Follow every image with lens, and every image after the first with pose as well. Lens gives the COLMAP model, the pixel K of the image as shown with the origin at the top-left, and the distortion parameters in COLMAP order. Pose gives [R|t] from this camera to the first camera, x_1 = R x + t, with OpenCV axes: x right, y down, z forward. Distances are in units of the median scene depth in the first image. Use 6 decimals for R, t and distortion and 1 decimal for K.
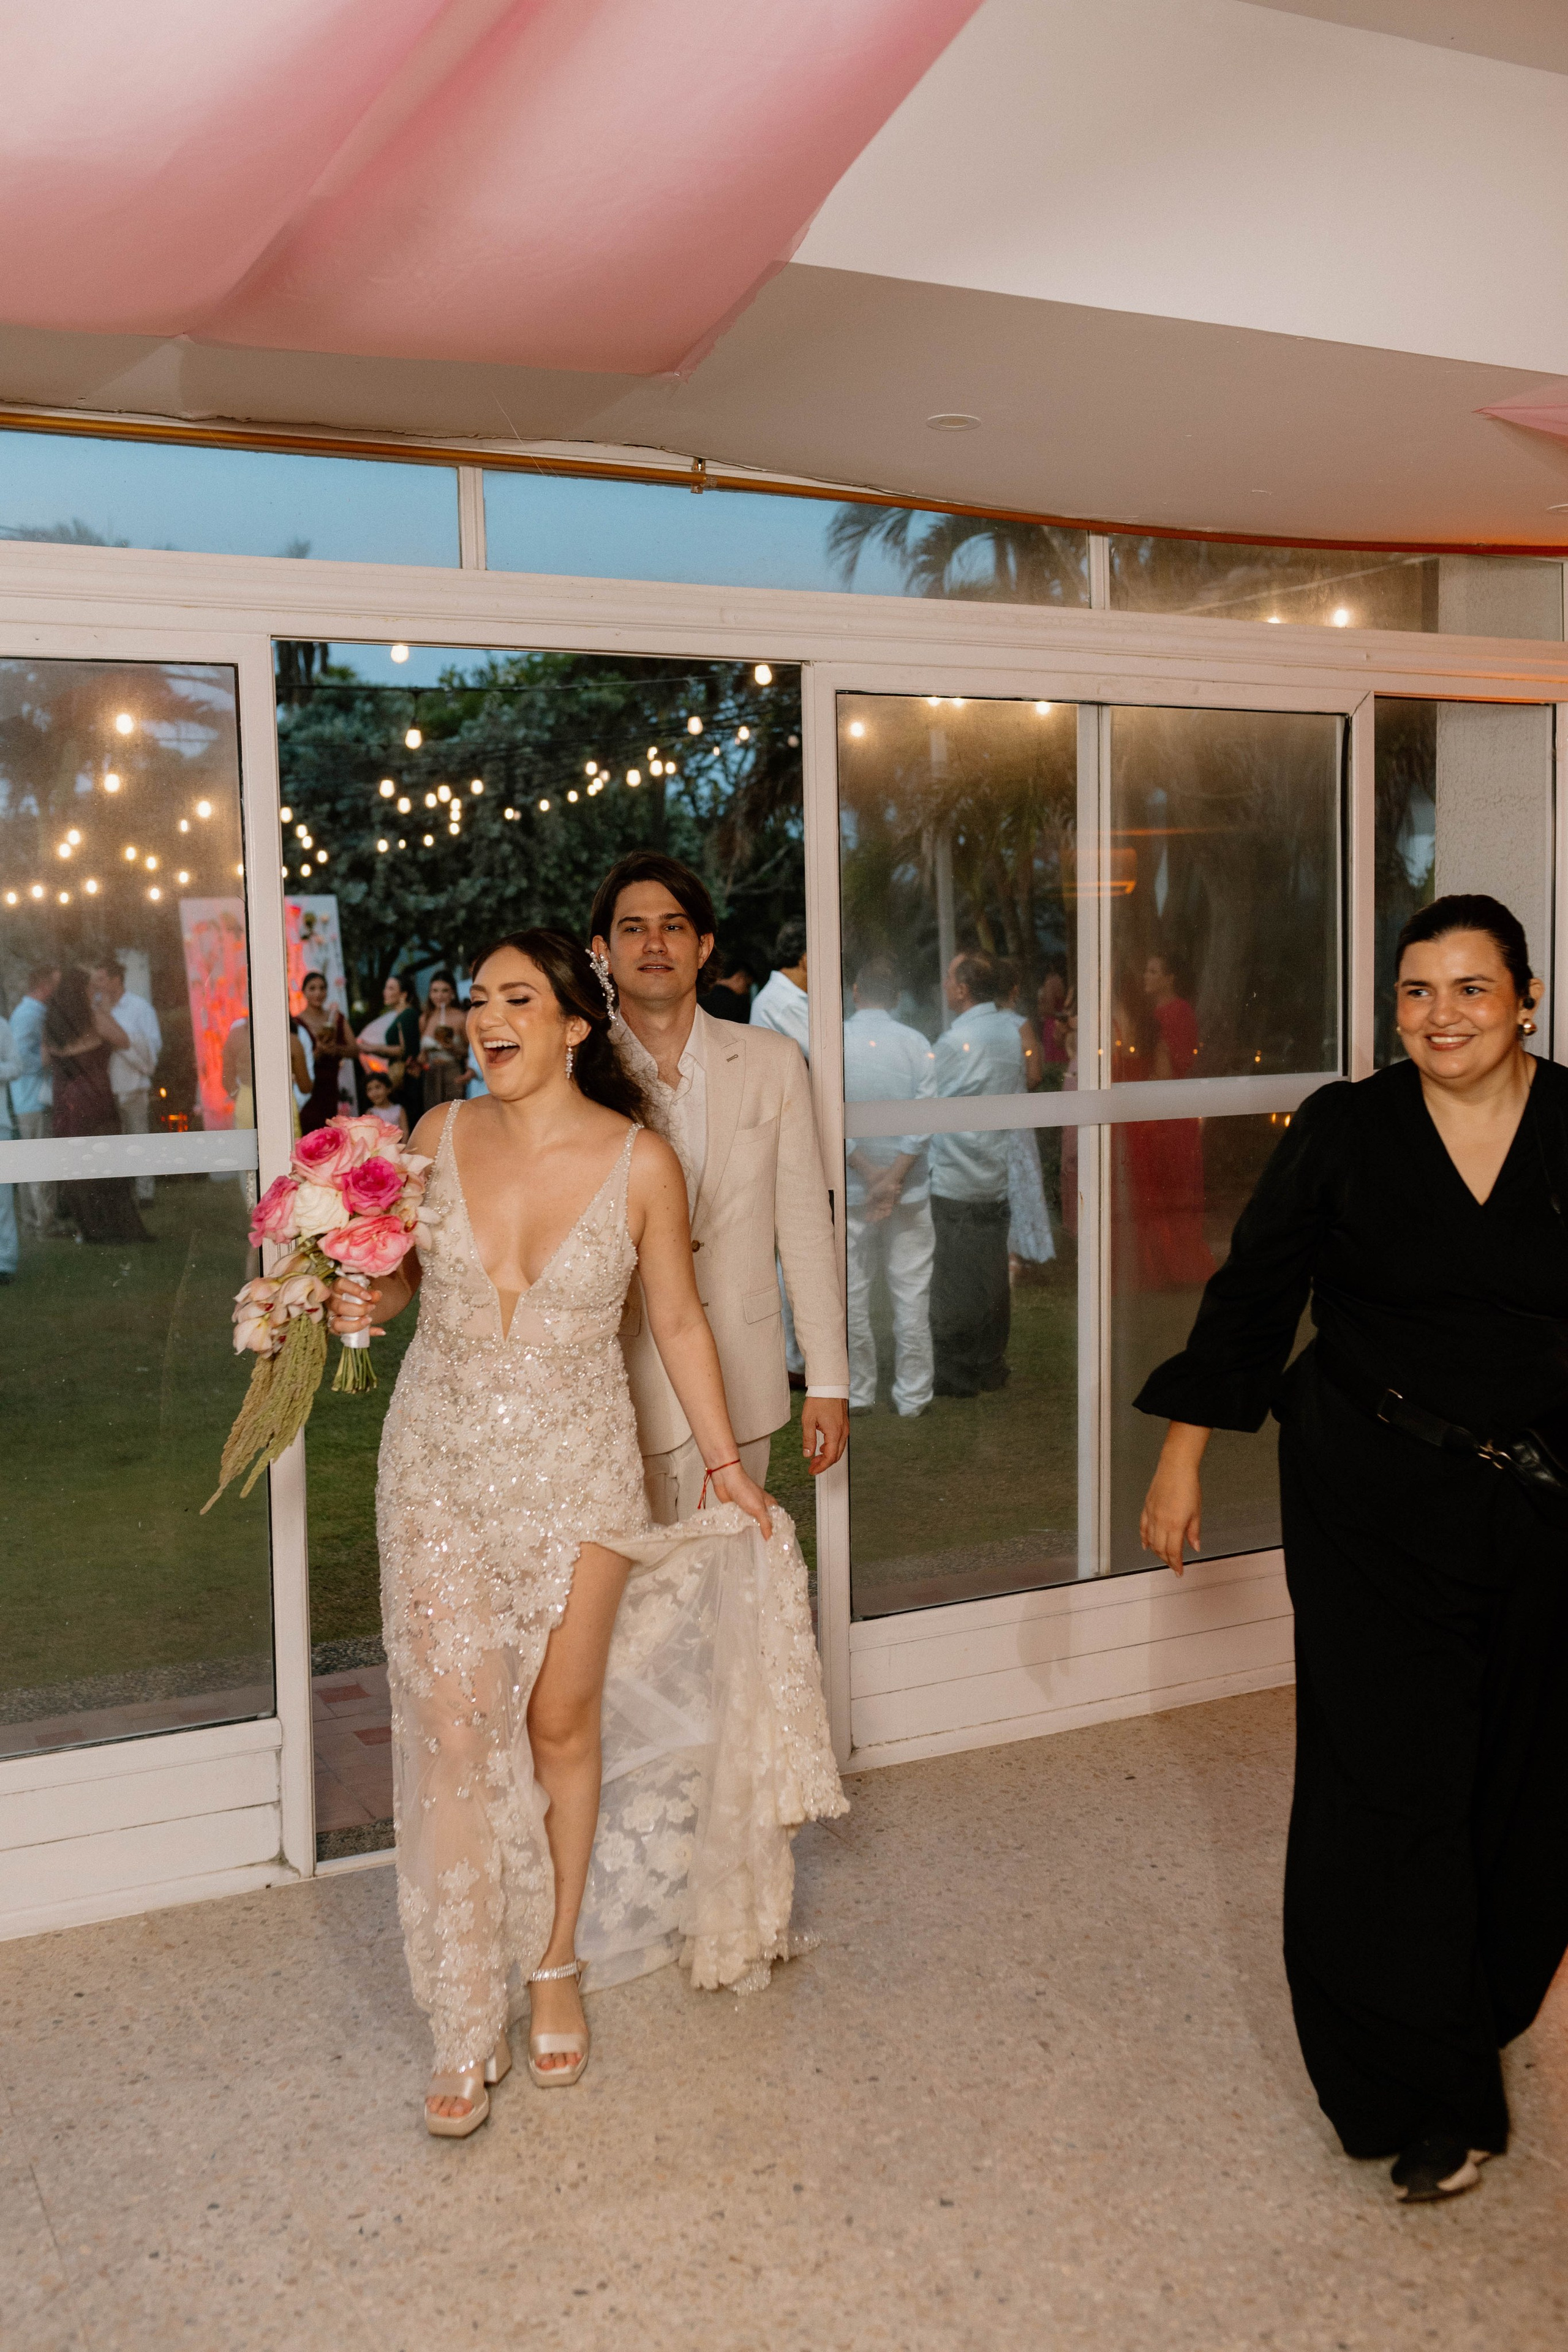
lens RADIAL K [[2284.6, 0, 750.4], [0, 2284.6, 1185.9], [0, 0, 1]] dist [-0.006821, -0.005344]
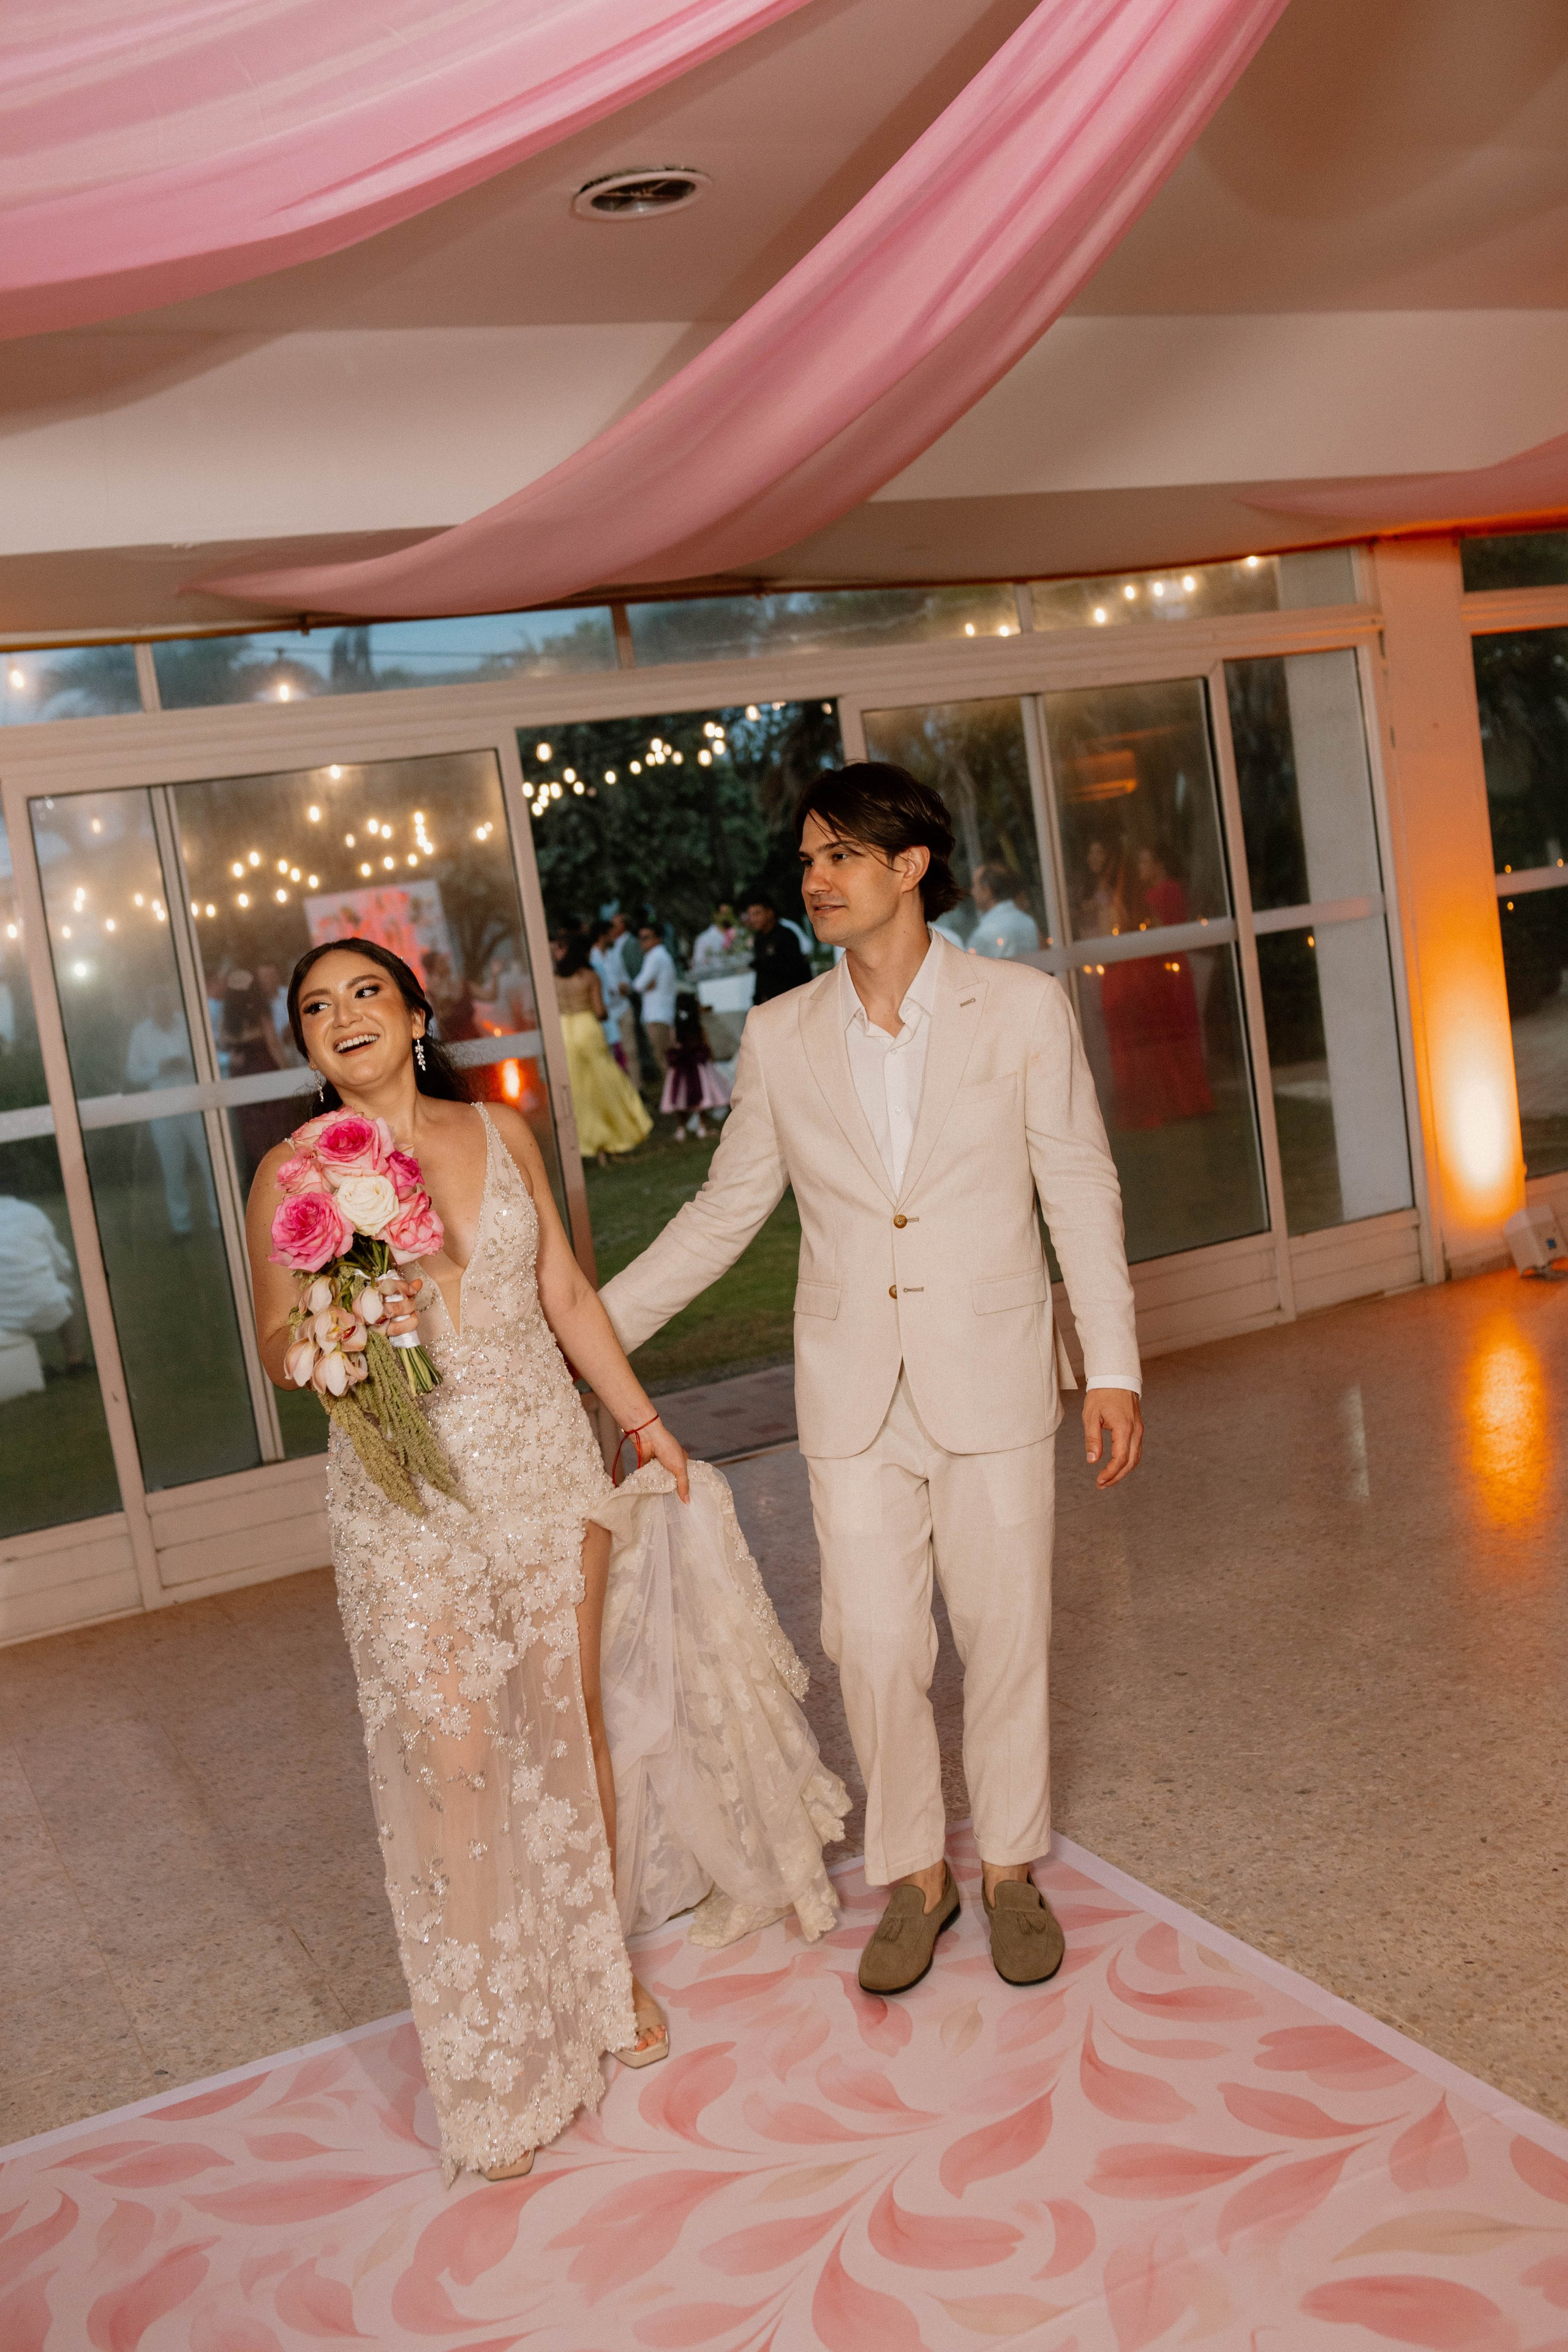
lens RADIAL K [[2289.8, 0, 784.0], [0, 2289.8, 1176.0], [0, 0, 1]] dist [-0.033254, 0.027420]
pose [[0.992554, -0.120068, -0.020485, -0.021009], [0.120534, 0.992436, 0.023291, 0.057141], [0.017533, -0.025587, 0.999519, -0.597233]]
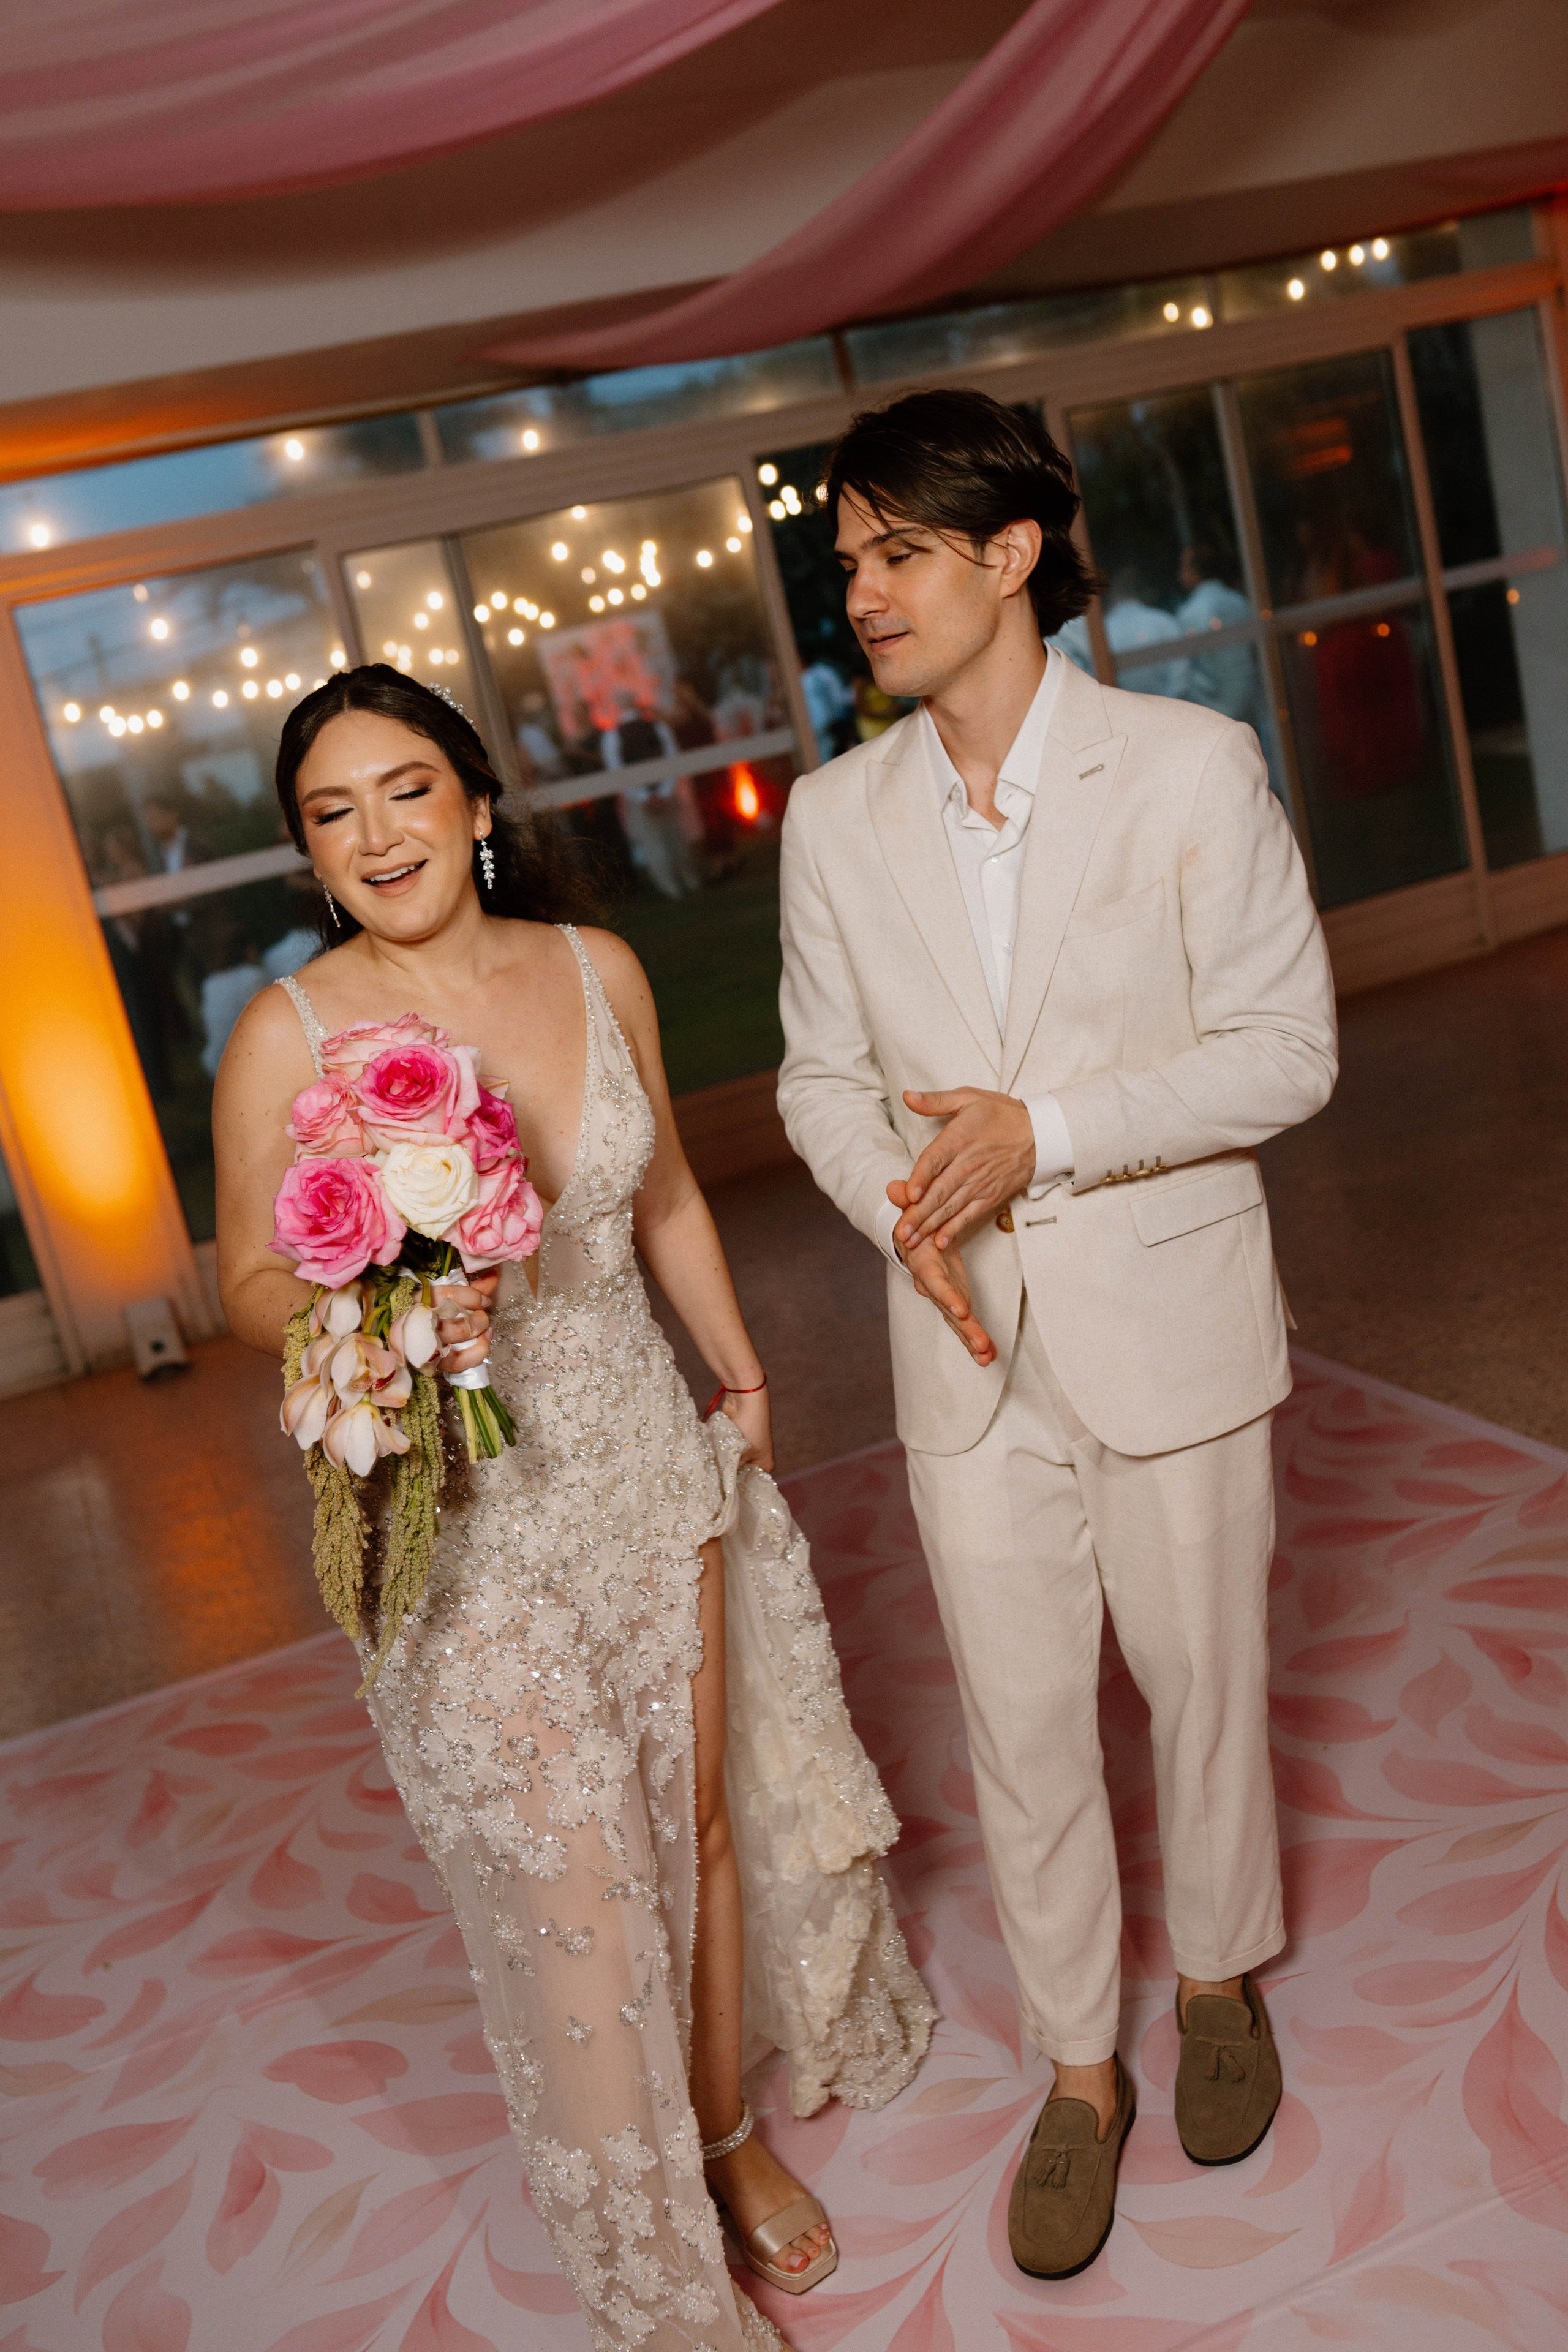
lens RADIAL K [[2289.8, 0, 784.0], [0, 2289.8, 1176.0], [0, 0, 1]] dist [-0.033254, 0.027420]
pose [[0.974778, -0.172054, -0.142148, -0.022429], [0.190182, 0.973676, 0.125646, 0.087855], [0.116789, -0.149511, 0.981839, -0.814903]]
